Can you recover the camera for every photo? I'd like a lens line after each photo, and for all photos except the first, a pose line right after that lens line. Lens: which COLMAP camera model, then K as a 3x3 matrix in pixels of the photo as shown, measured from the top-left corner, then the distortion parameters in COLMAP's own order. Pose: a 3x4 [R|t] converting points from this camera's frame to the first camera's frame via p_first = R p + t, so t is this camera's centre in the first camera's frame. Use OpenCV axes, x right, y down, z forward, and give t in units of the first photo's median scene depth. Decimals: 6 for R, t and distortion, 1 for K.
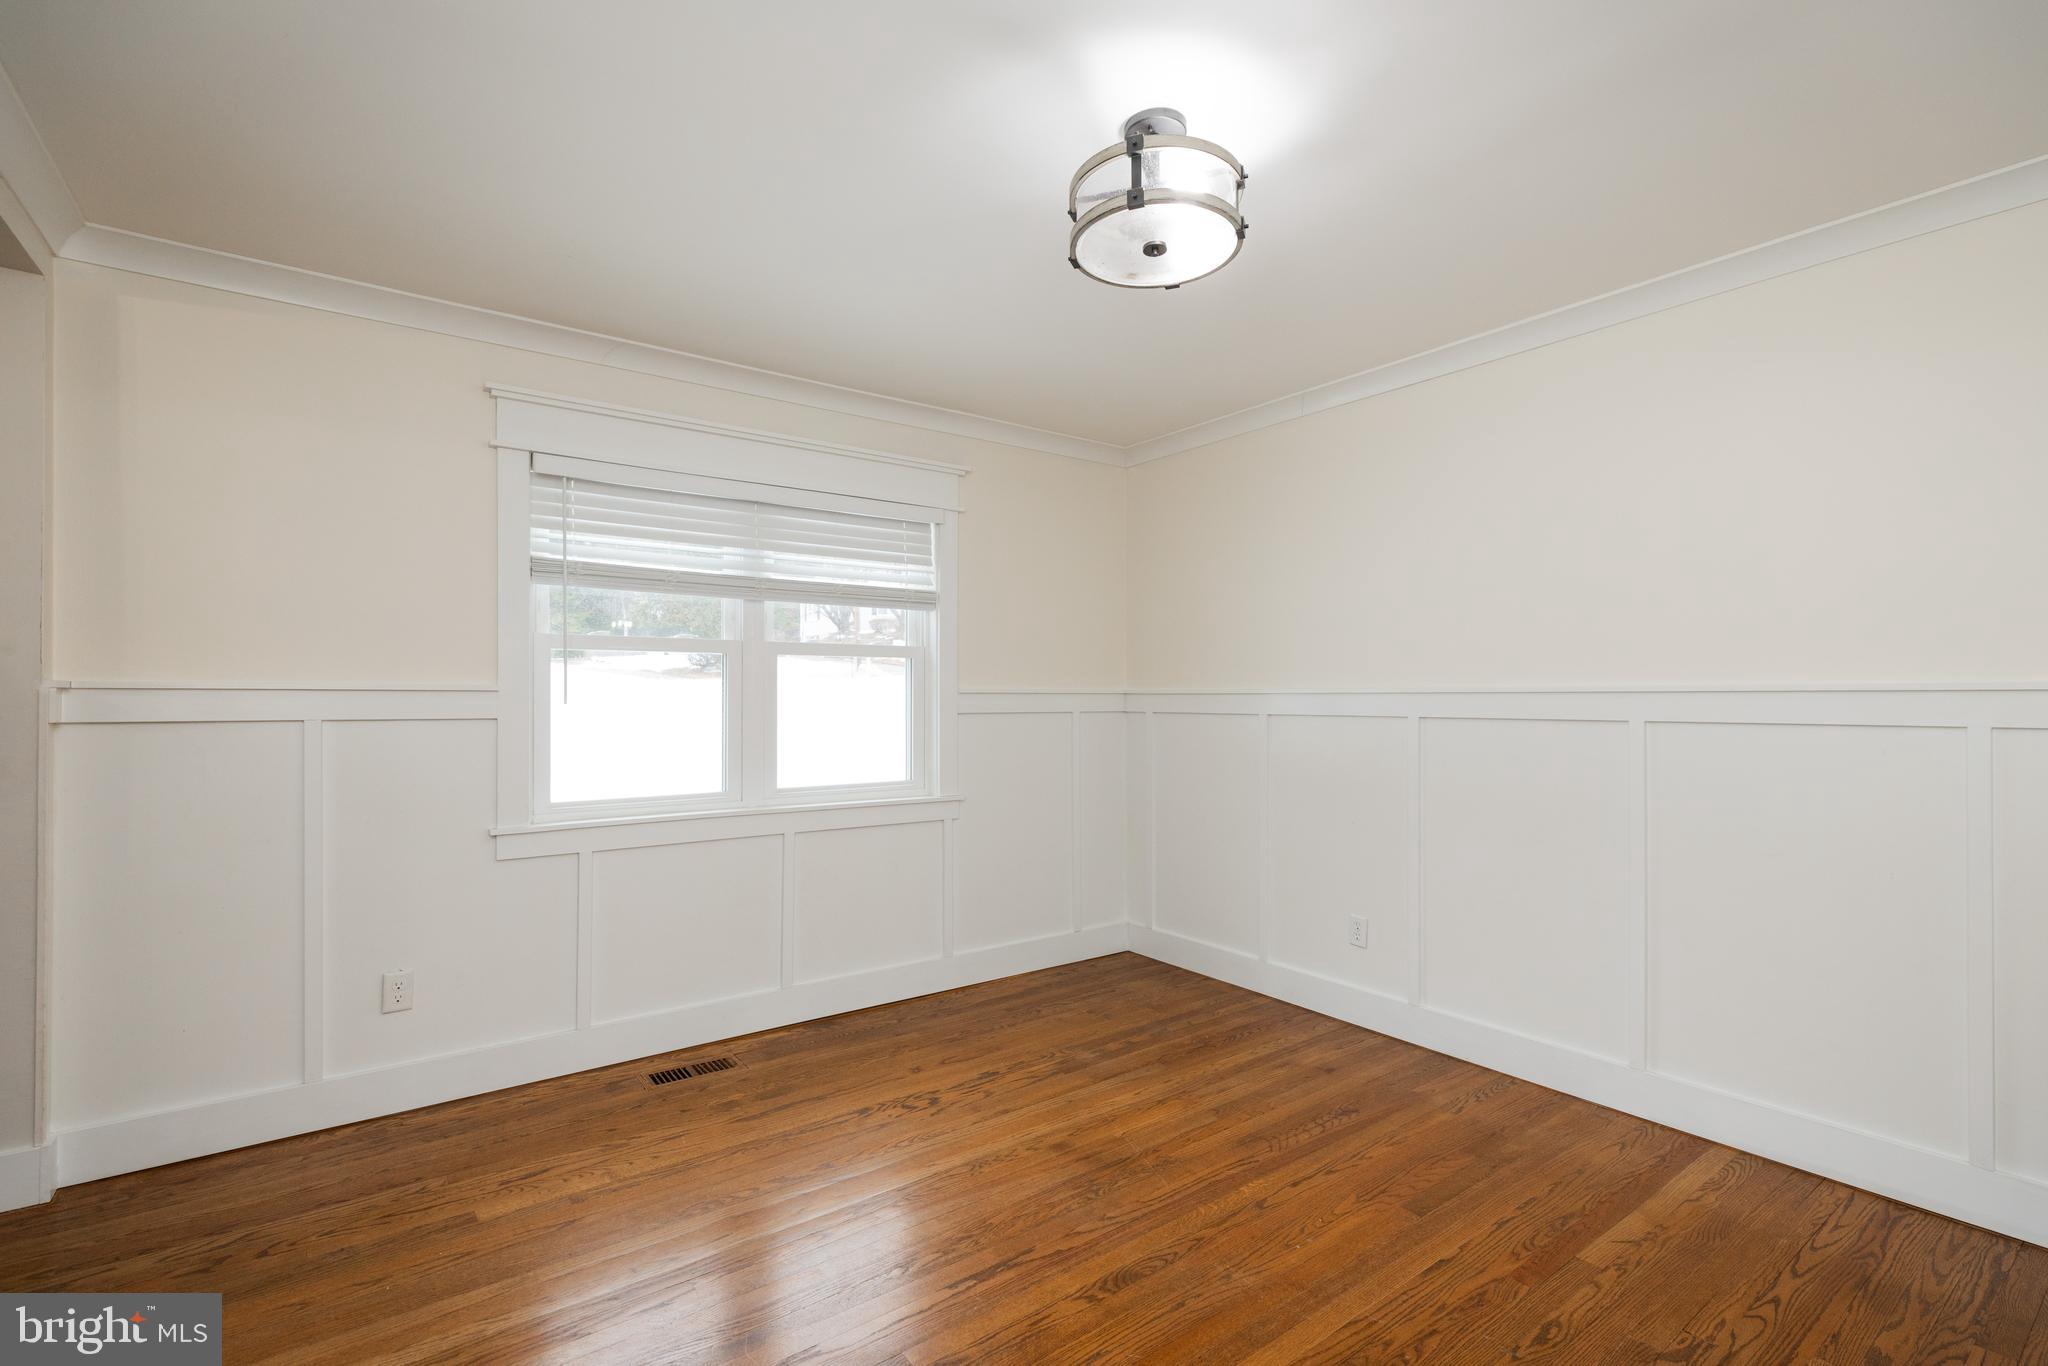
lens RADIAL K [[907.4, 0, 1017.4], [0, 907.4, 671.3], [0, 0, 1]] dist [-0.000195, -0.000167]
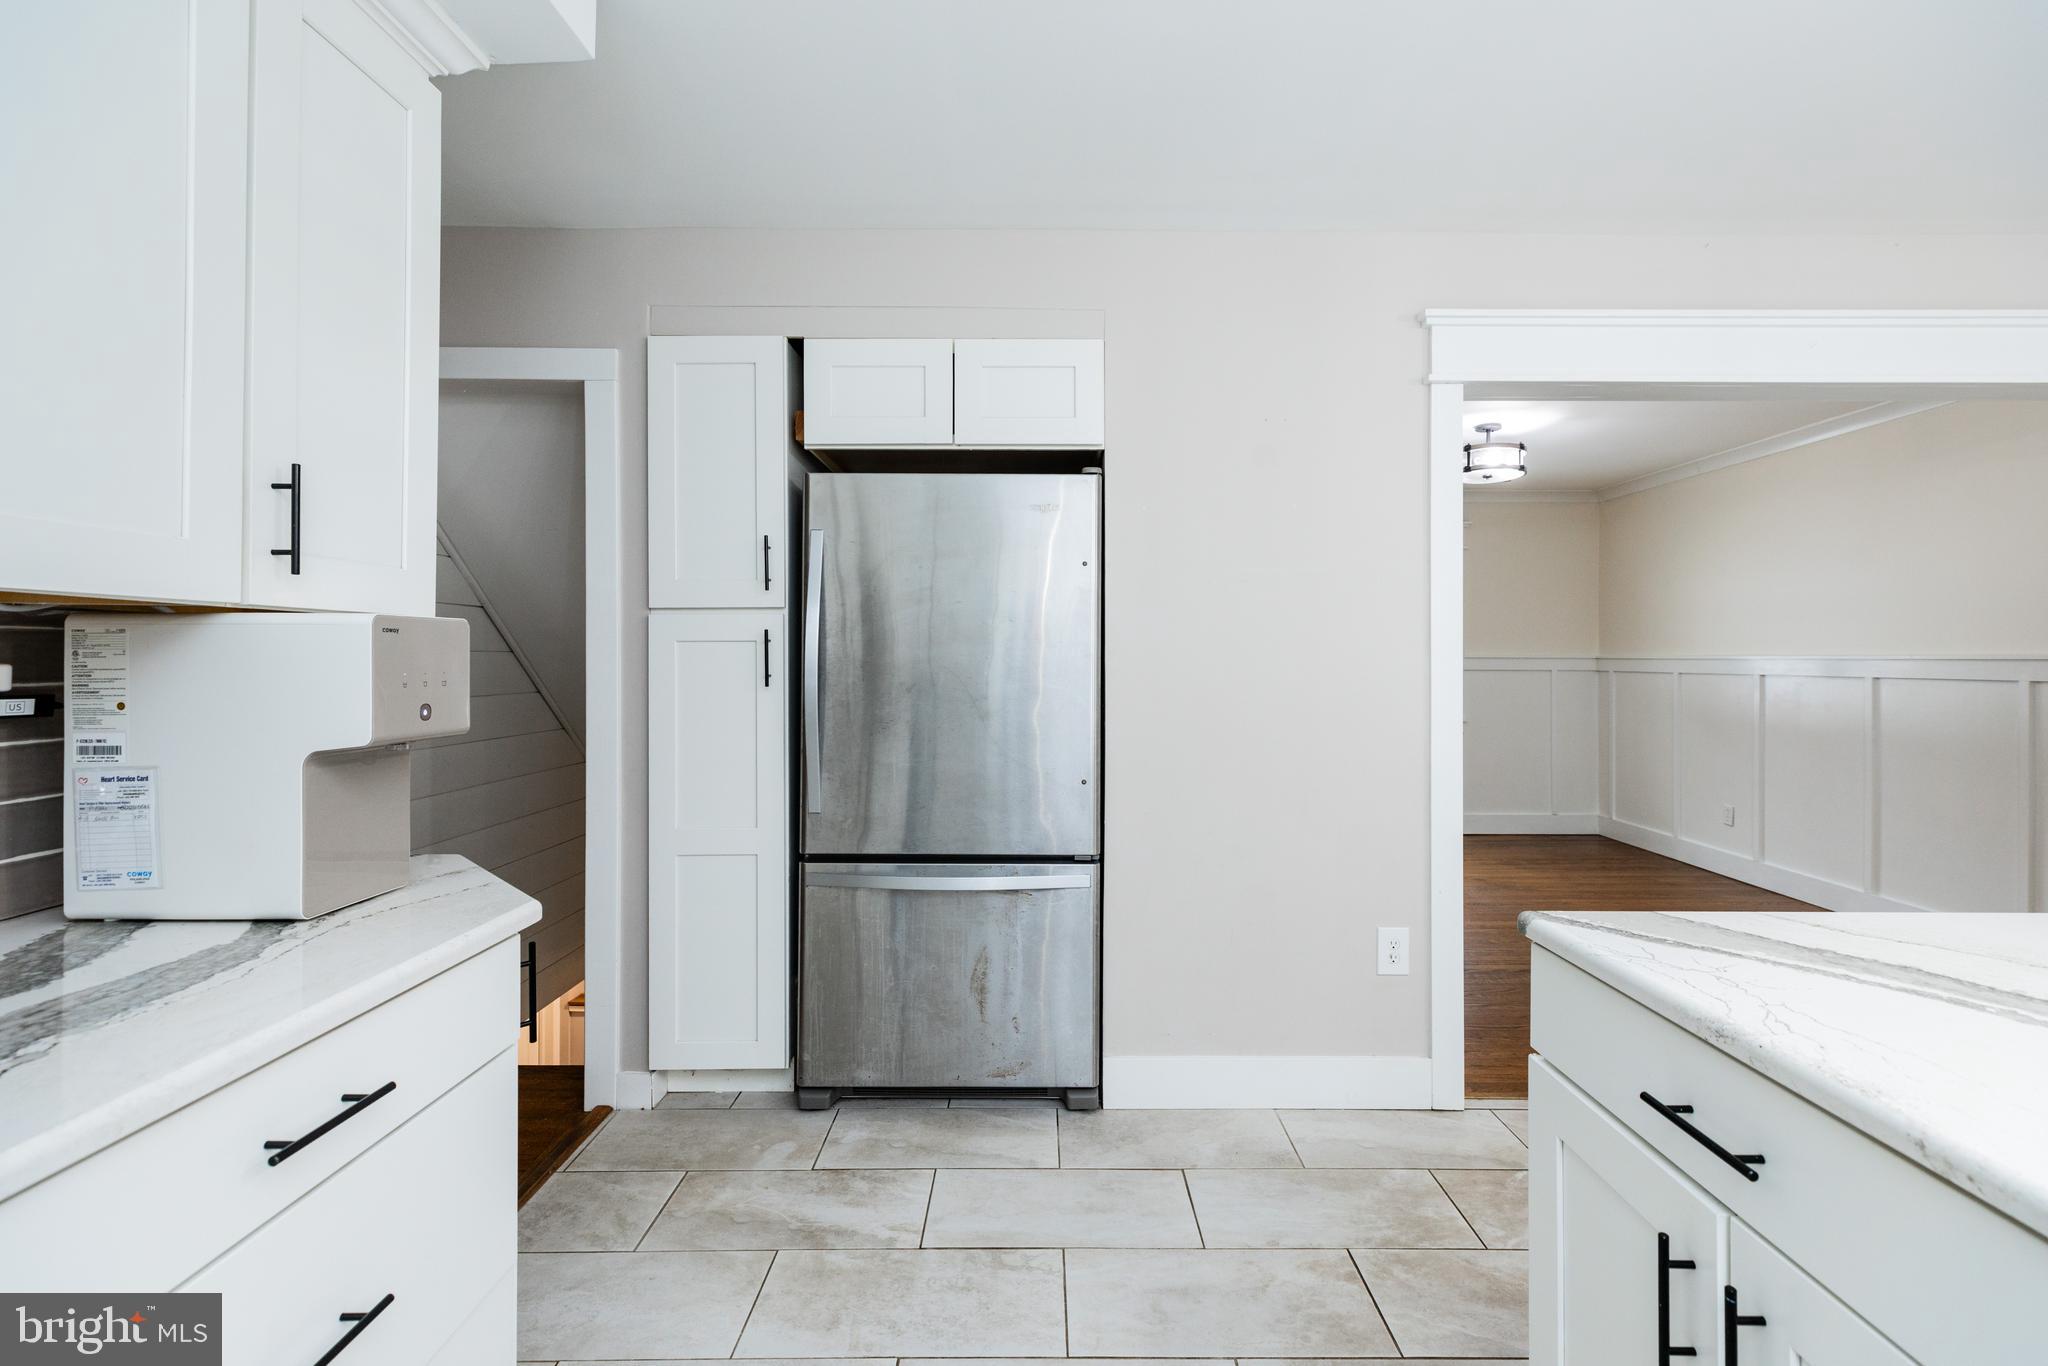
lens RADIAL K [[940.9, 0, 1024.0], [0, 940.9, 683.0], [0, 0, 1]] dist [0.004675, 0.000603]
pose [[0.800417, 0.015510, -0.599242, 0.431472], [0.018600, 0.998541, 0.050690, -0.043812], [0.599155, -0.051719, 0.798961, -1.123660]]
